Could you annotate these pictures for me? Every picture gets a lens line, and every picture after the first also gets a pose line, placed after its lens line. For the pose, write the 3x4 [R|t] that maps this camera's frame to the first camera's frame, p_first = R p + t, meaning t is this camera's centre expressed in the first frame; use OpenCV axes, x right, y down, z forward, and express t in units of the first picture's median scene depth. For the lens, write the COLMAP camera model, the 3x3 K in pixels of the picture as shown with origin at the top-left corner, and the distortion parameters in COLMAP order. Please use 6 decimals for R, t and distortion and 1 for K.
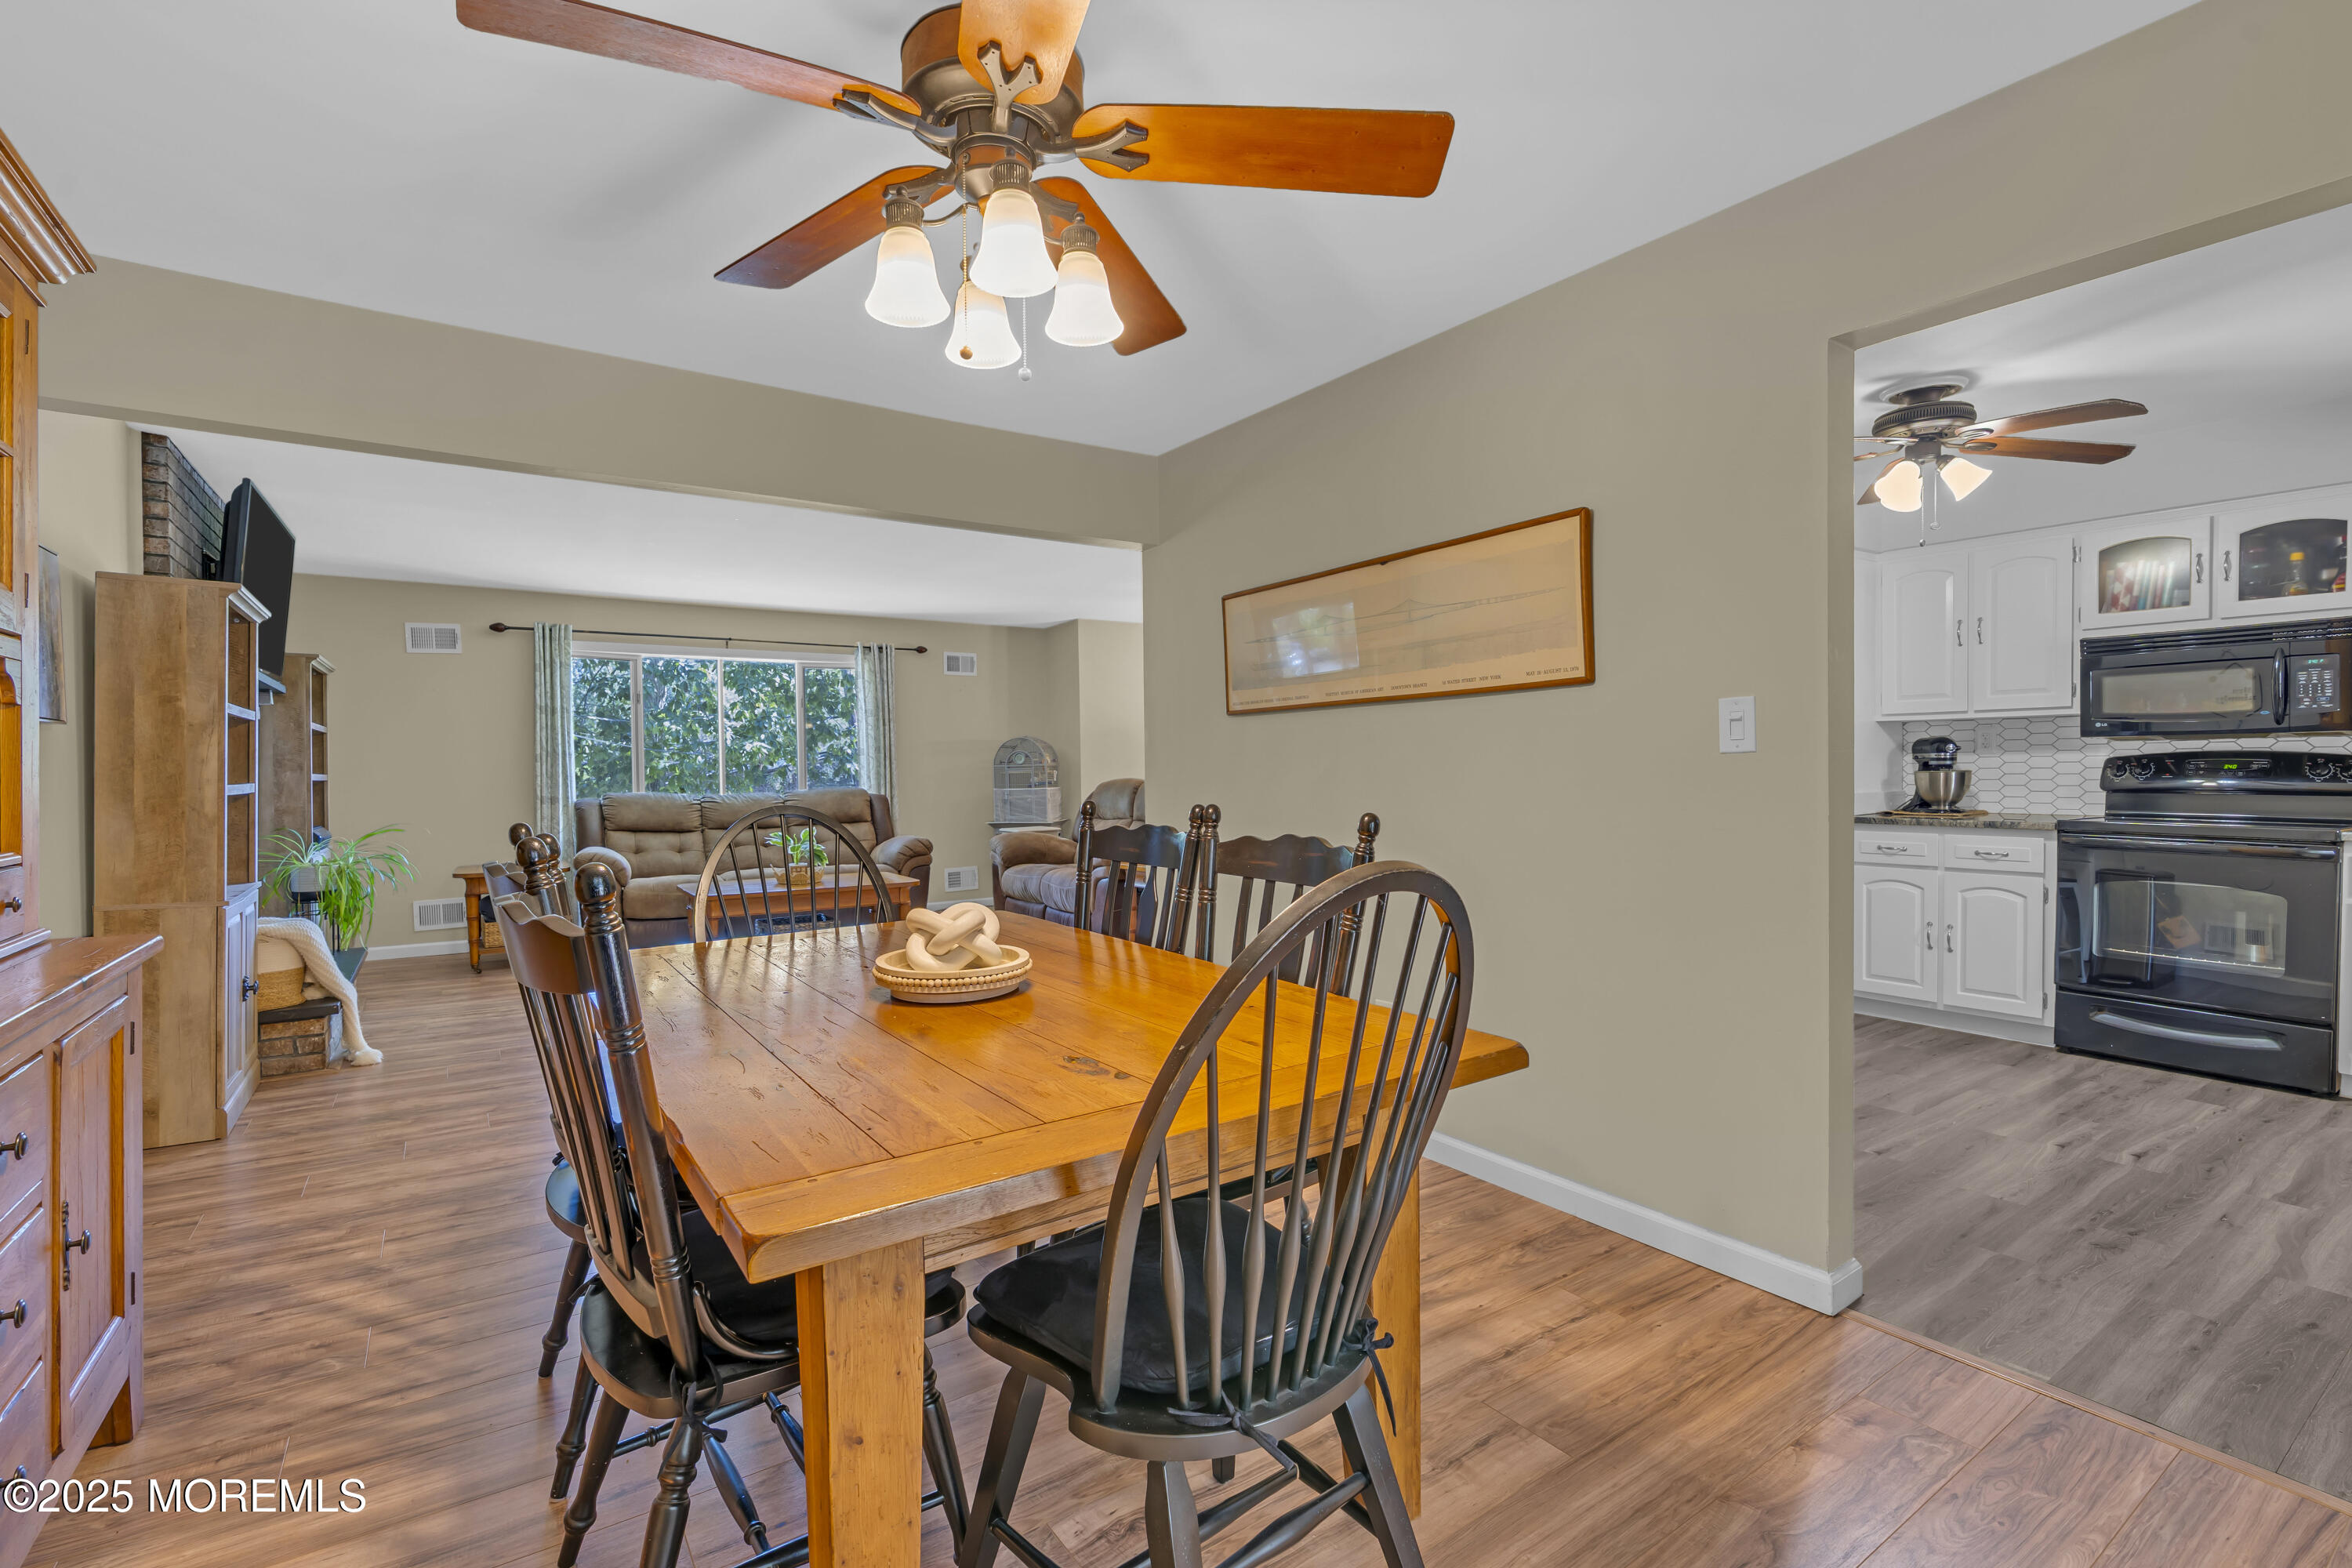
lens RADIAL K [[1061.2, 0, 1176.0], [0, 1061.2, 784.0], [0, 0, 1]] dist [-0.011914, 0.004977]
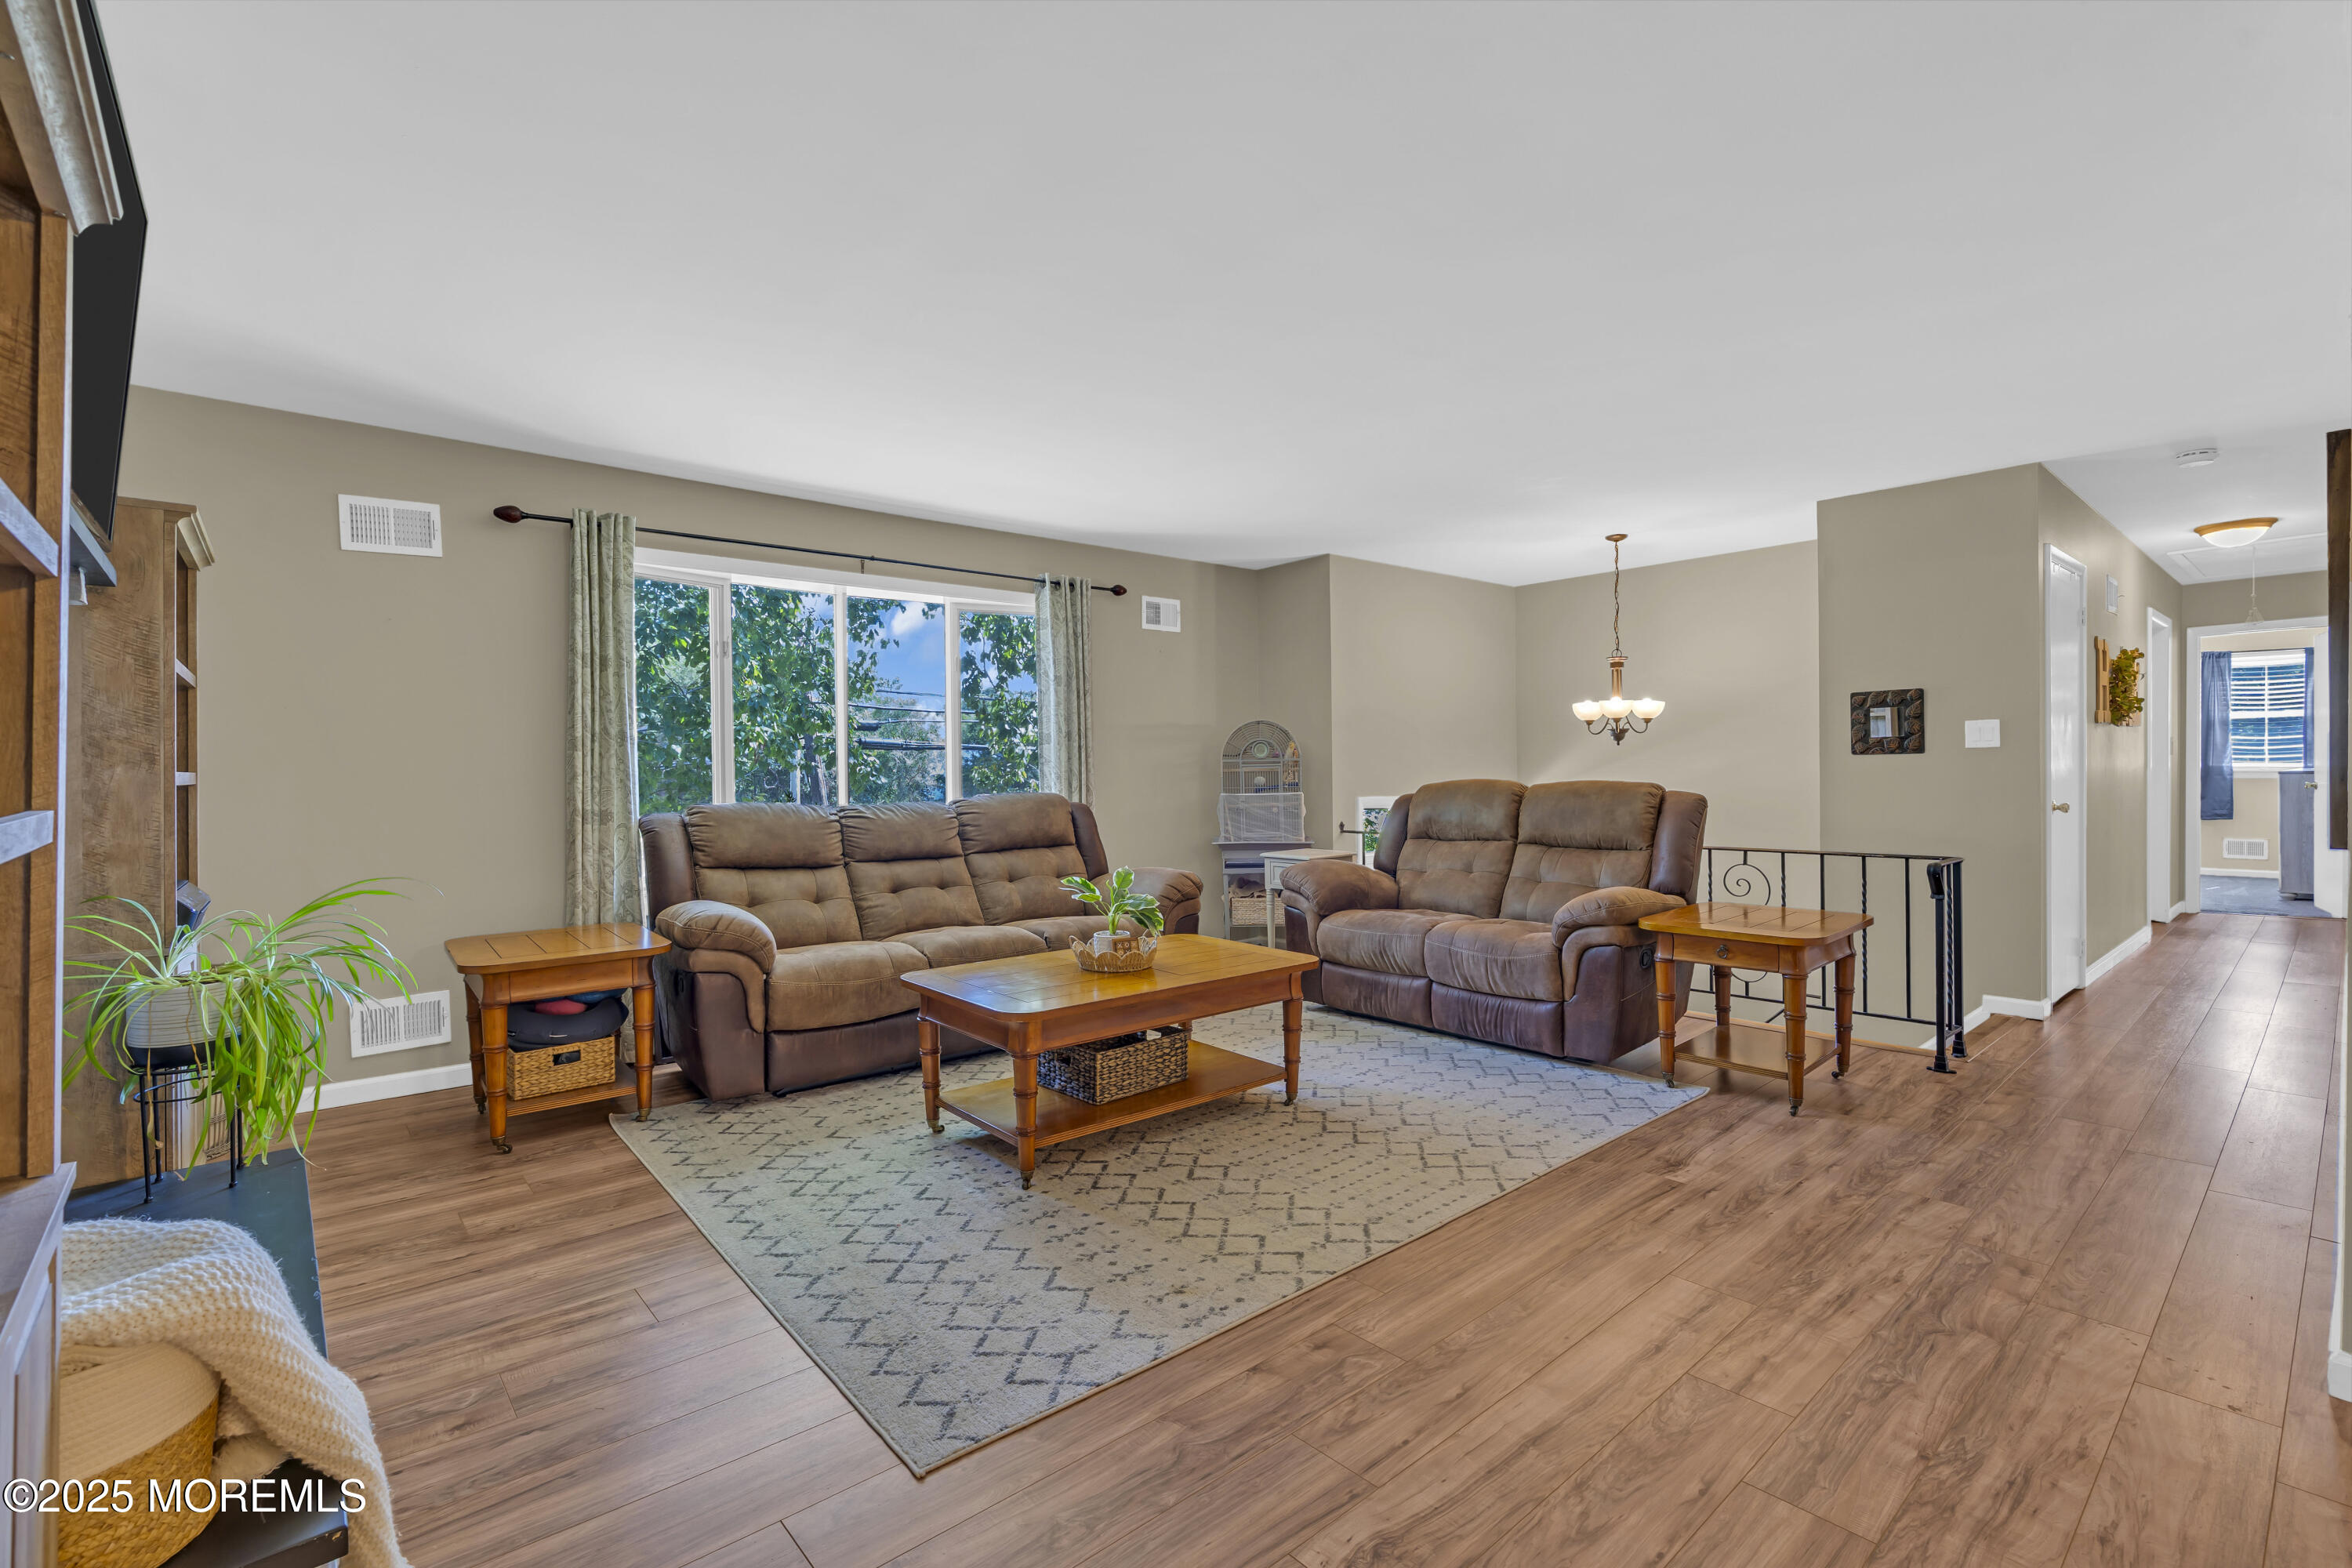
lens RADIAL K [[1057.1, 0, 1175.0], [0, 1057.1, 774.4], [0, 0, 1]] dist [-0.010022, 0.004995]
pose [[0.993377, 0.001348, 0.114894, -1.061092], [-0.000651, 0.999981, -0.006108, -0.013984], [-0.114900, 0.005993, 0.993359, 1.199307]]
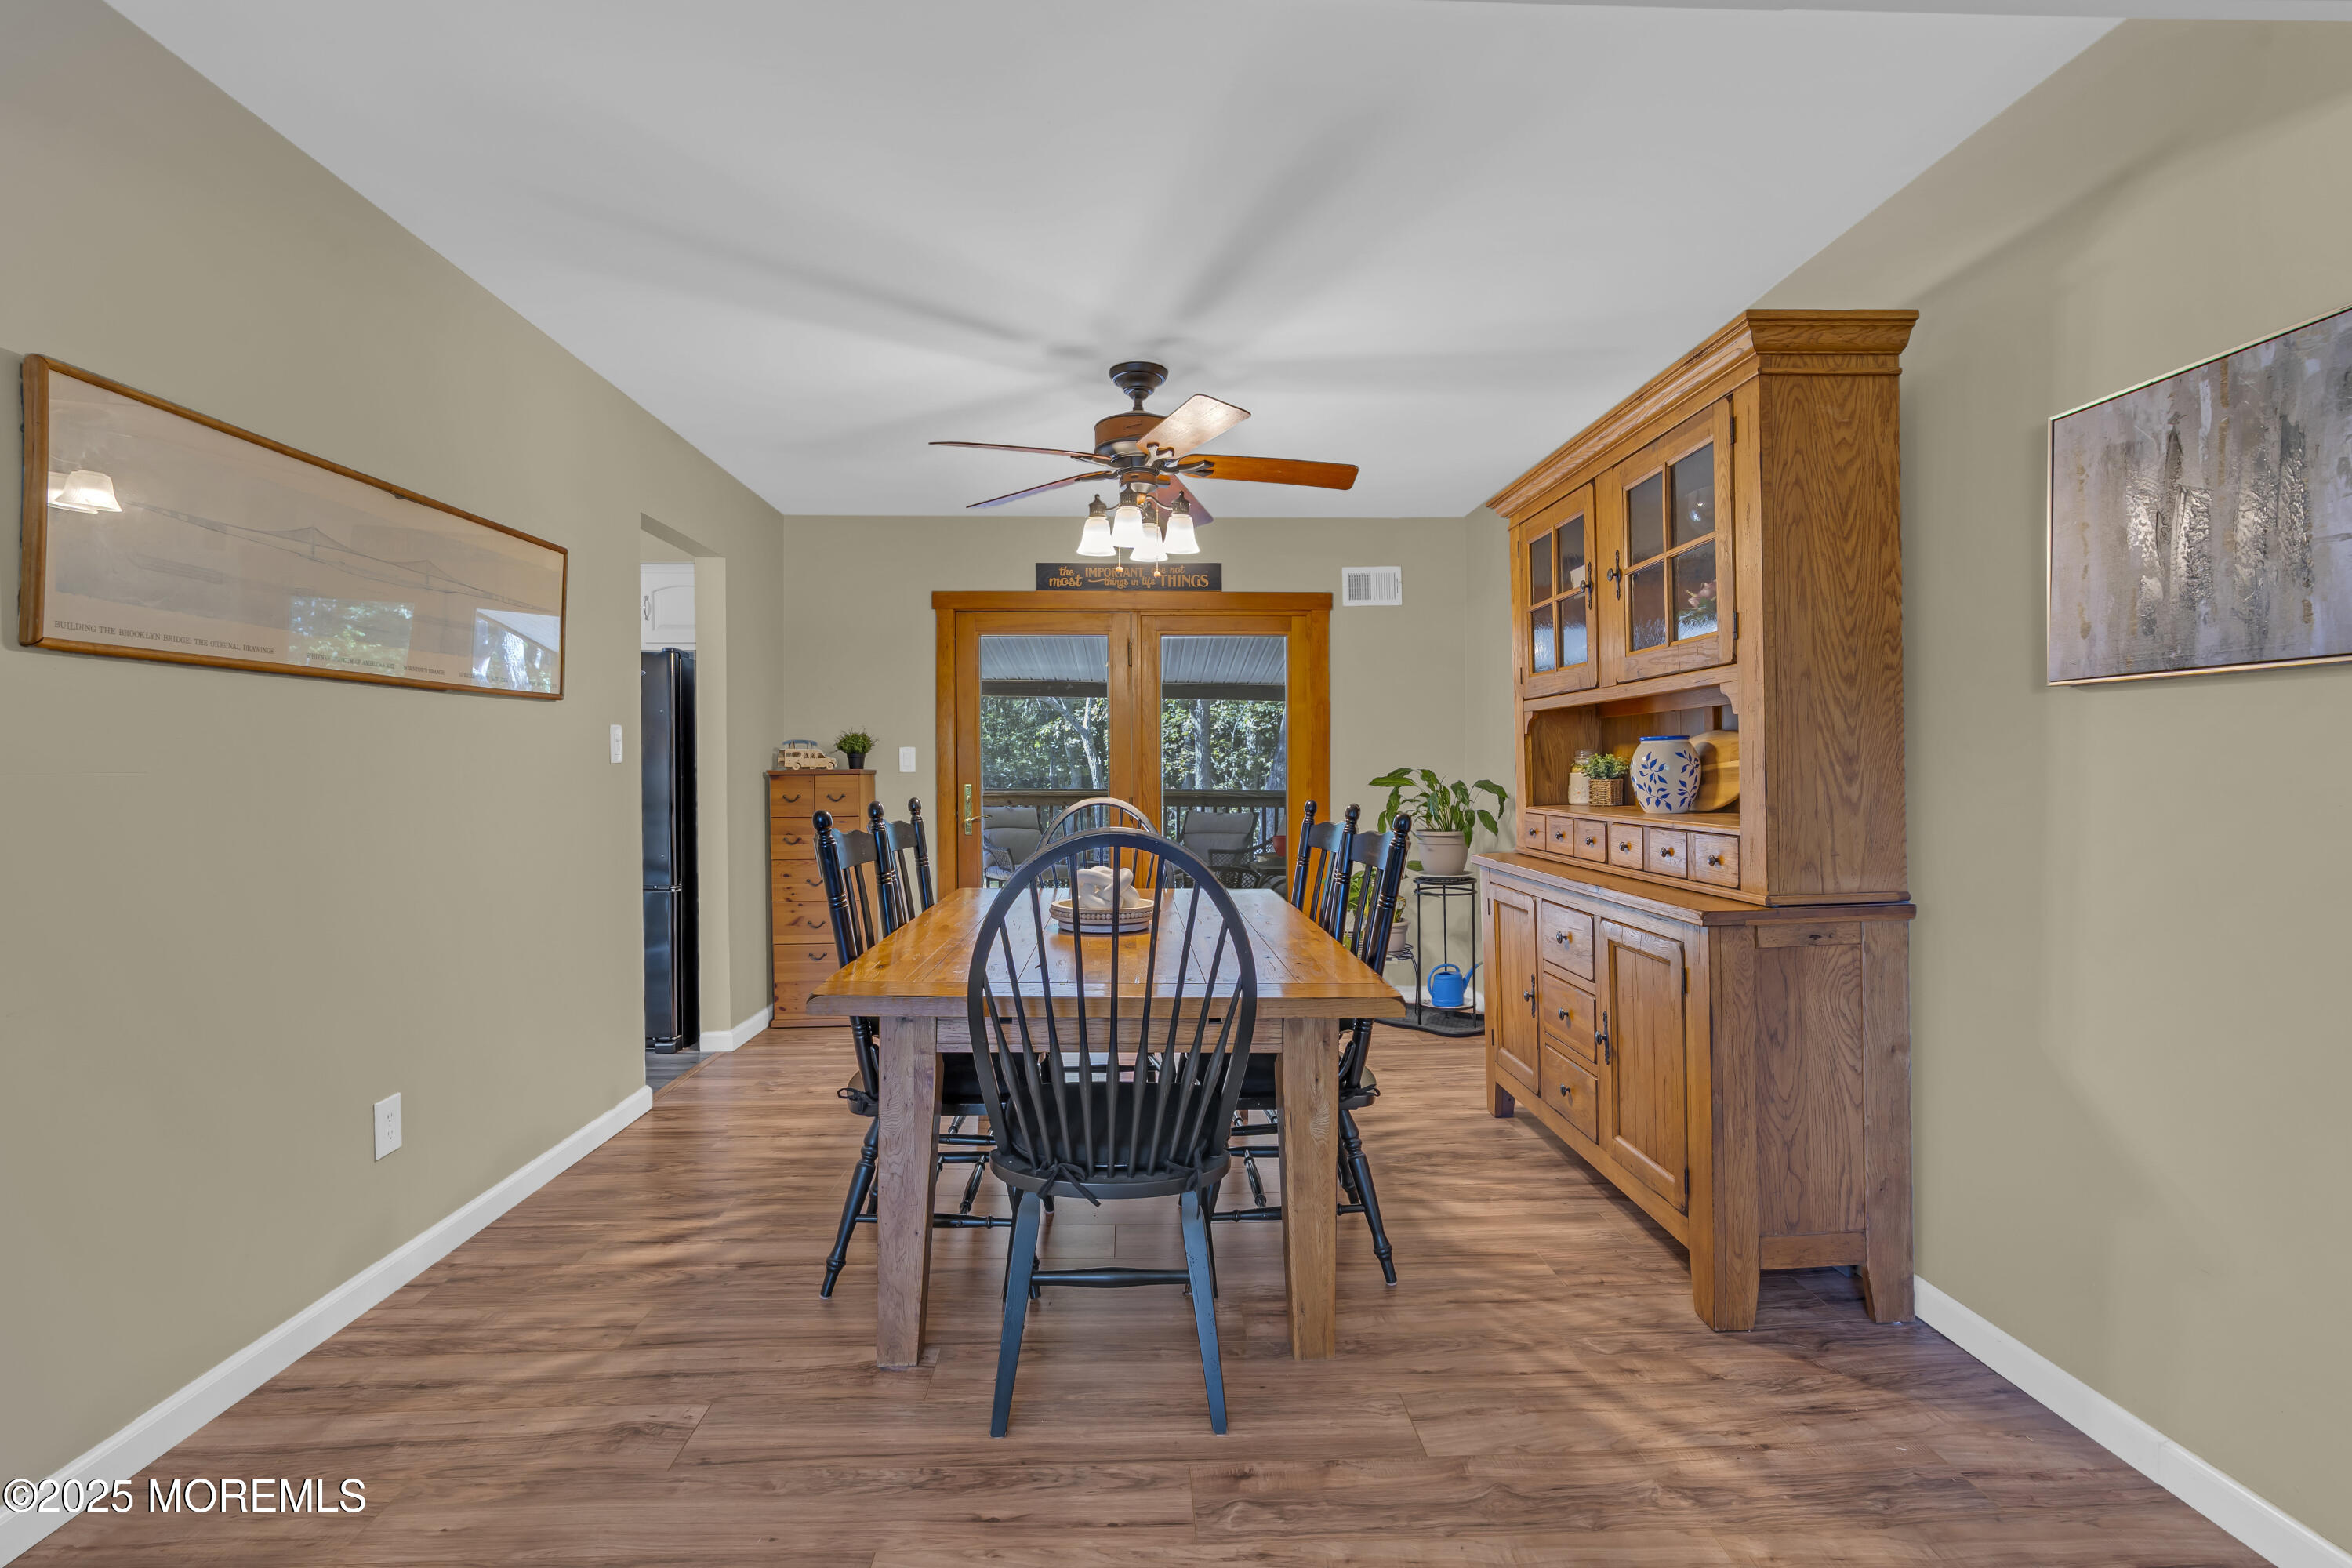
lens RADIAL K [[1071.3, 0, 1172.3], [0, 1071.3, 774.4], [0, 0, 1]] dist [-0.011245, 0.005771]
pose [[-0.847358, 0.007047, 0.530976, -0.916044], [0.016837, 0.999766, 0.013601, -0.023219], [-0.530756, 0.020465, -0.847278, 1.899589]]
